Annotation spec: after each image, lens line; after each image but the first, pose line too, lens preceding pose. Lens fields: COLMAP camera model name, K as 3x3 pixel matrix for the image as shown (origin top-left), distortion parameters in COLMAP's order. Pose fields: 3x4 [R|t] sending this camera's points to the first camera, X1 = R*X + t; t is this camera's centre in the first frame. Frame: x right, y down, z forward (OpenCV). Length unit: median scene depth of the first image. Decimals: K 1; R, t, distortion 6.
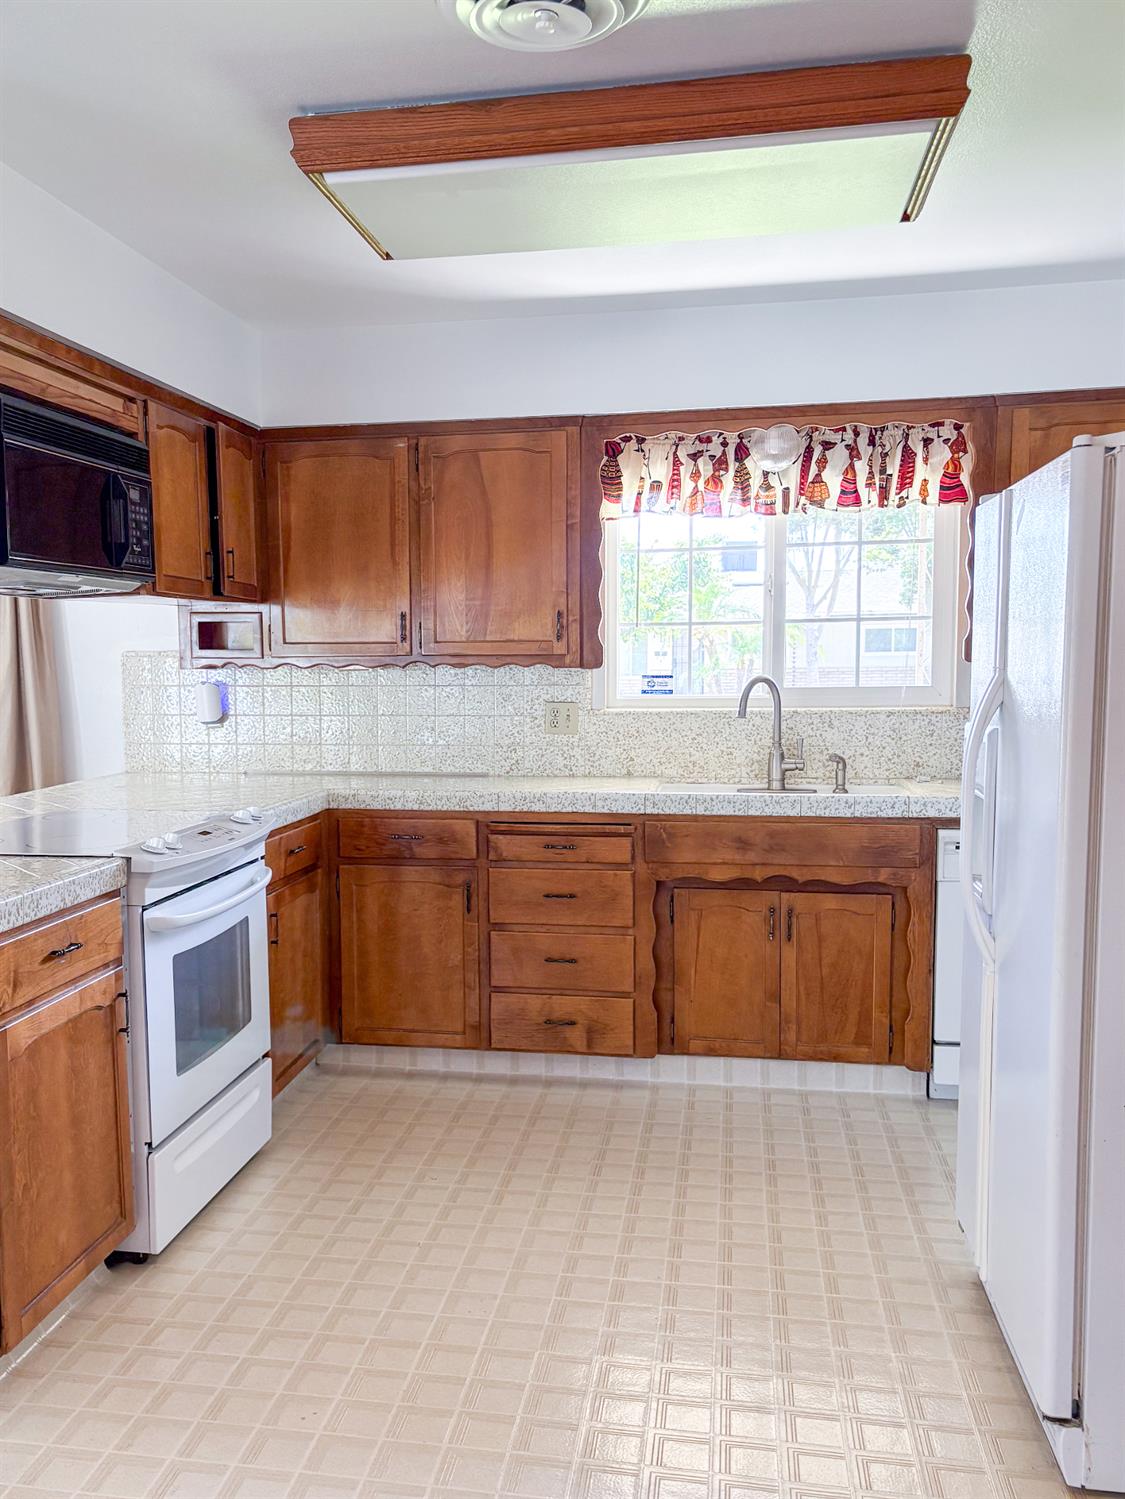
lens RADIAL K [[1361.4, 0, 485.7], [0, 1361.4, 790.7], [0, 0, 1]] dist [0.092586, 0.001522]
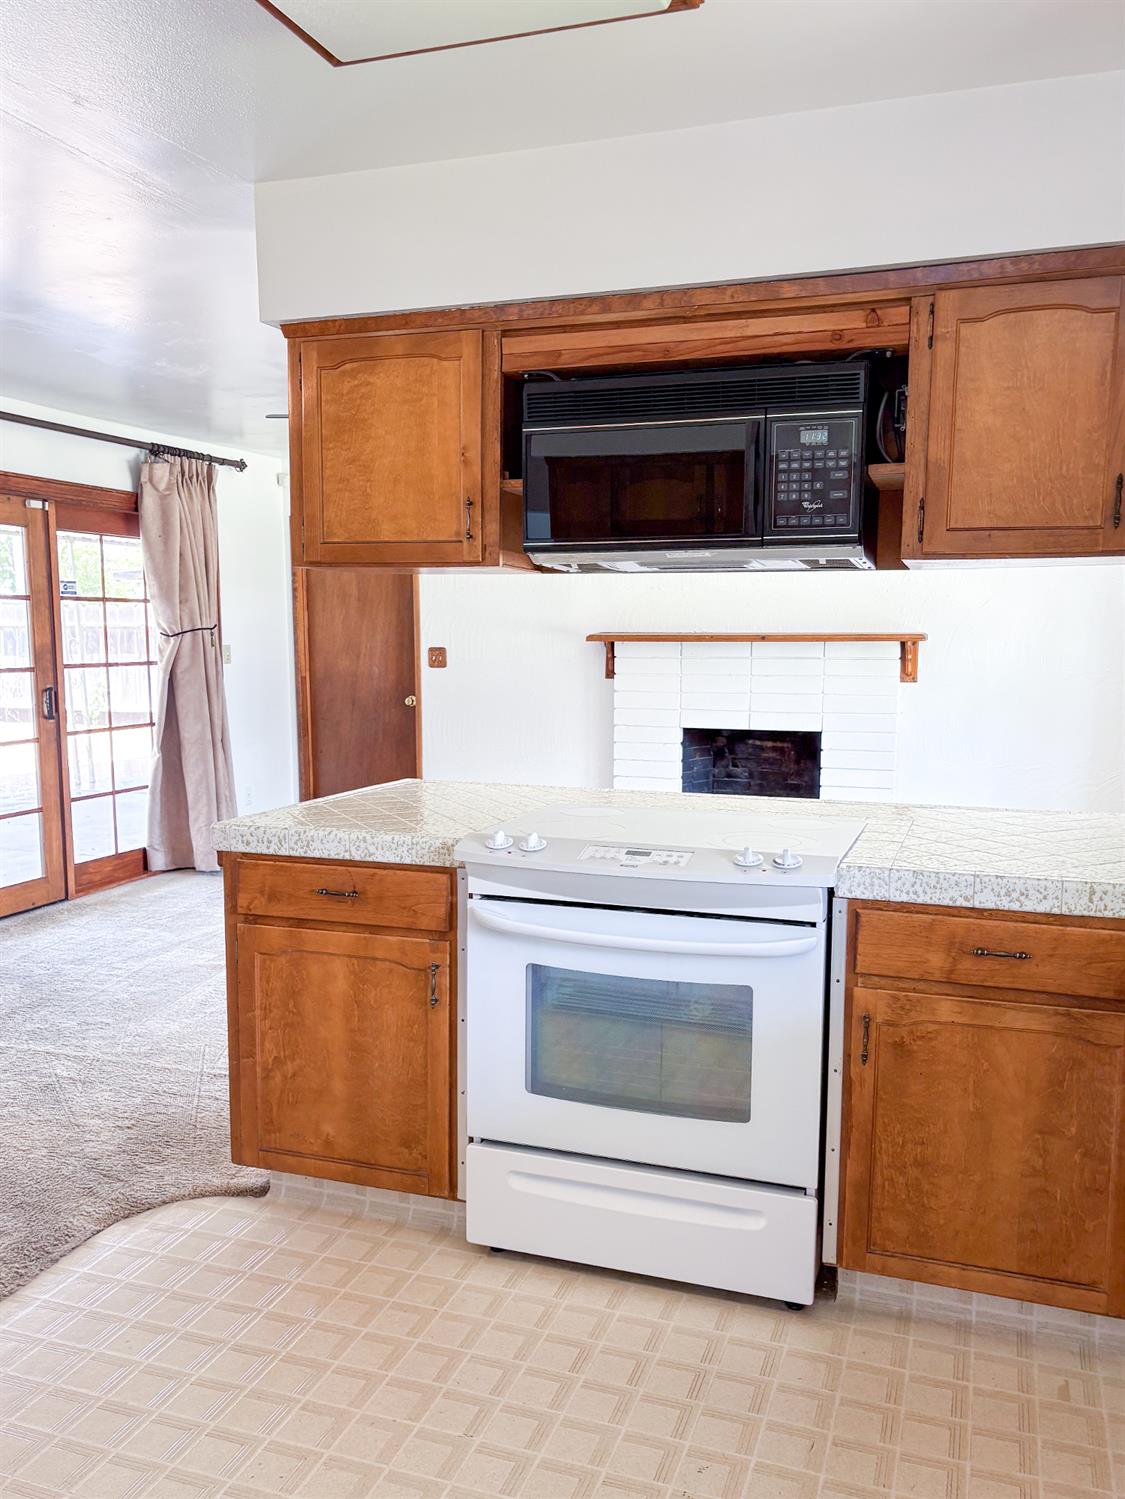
lens RADIAL K [[1225.0, 0, 564.2], [0, 1225.0, 791.2], [0, 0, 1]] dist [0.006528, 0.001971]
pose [[-0.149422, 0.143576, -0.978294, 0.522601], [-0.102162, 0.981864, 0.159704, -0.120293], [0.983482, 0.123808, -0.132044, 1.048025]]
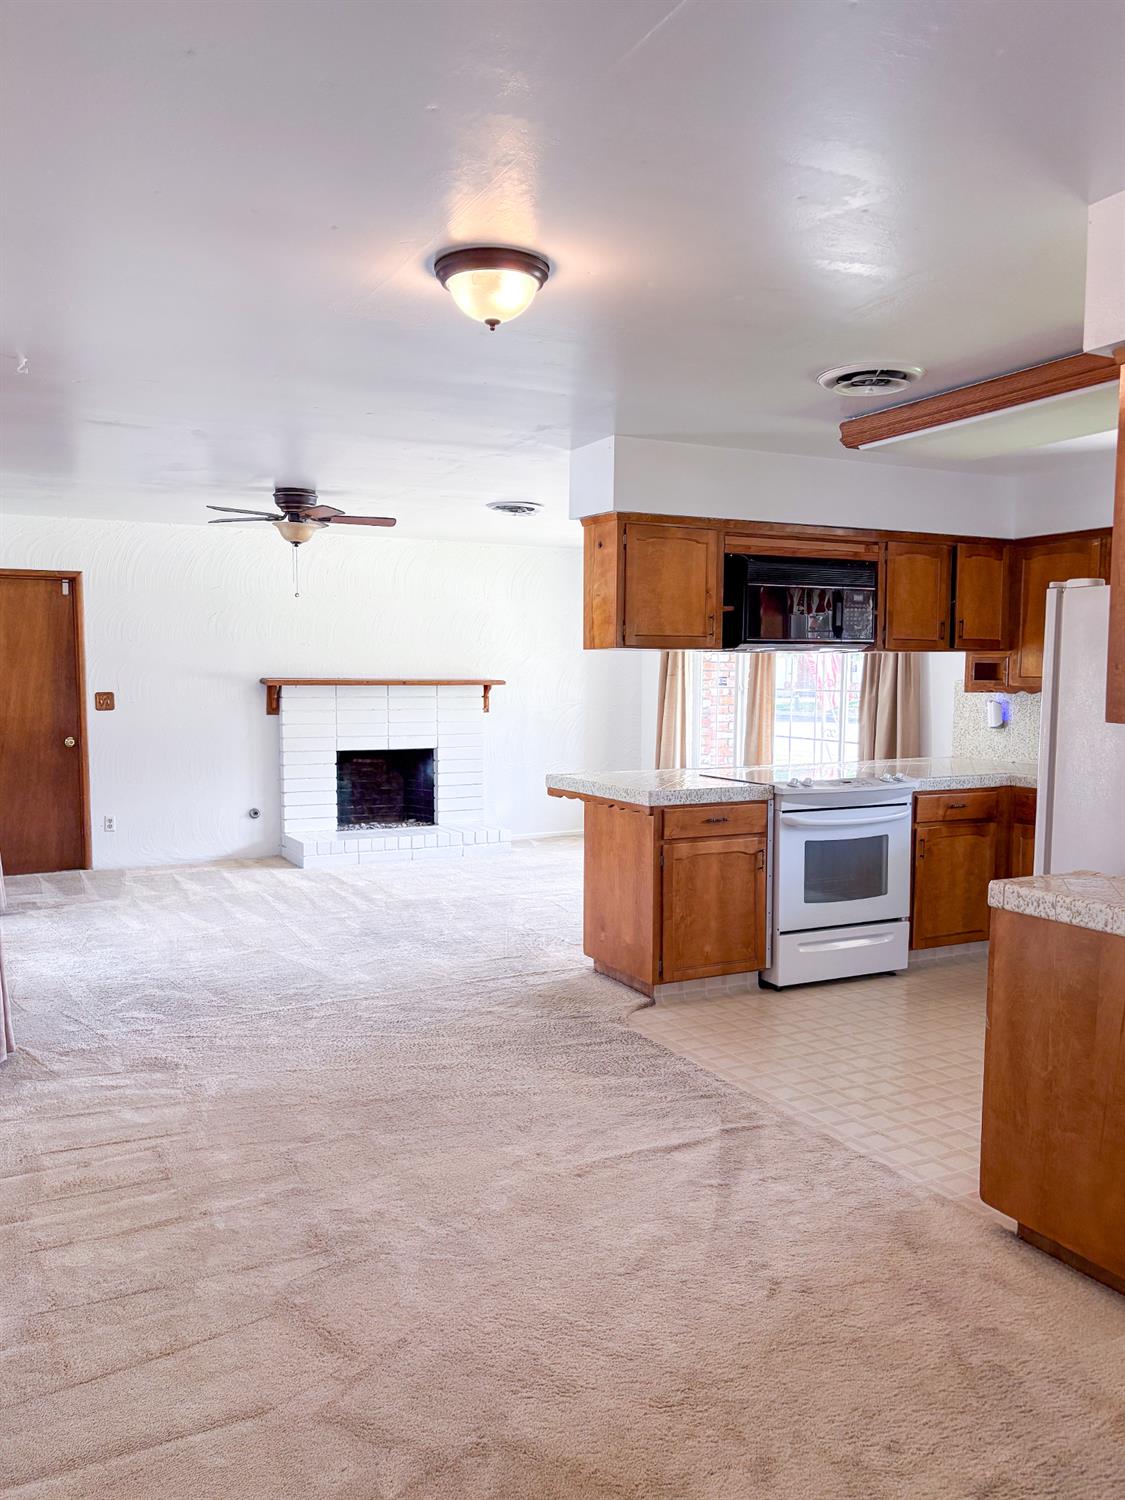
lens RADIAL K [[1144.1, 0, 584.0], [0, 1144.1, 776.9], [0, 0, 1]] dist [0.083211, -0.043326]
pose [[0.615790, 0.088569, -0.782916, 0.794539], [-0.091922, 0.994952, 0.040257, -0.006228], [0.782530, 0.047178, 0.620823, -0.247604]]
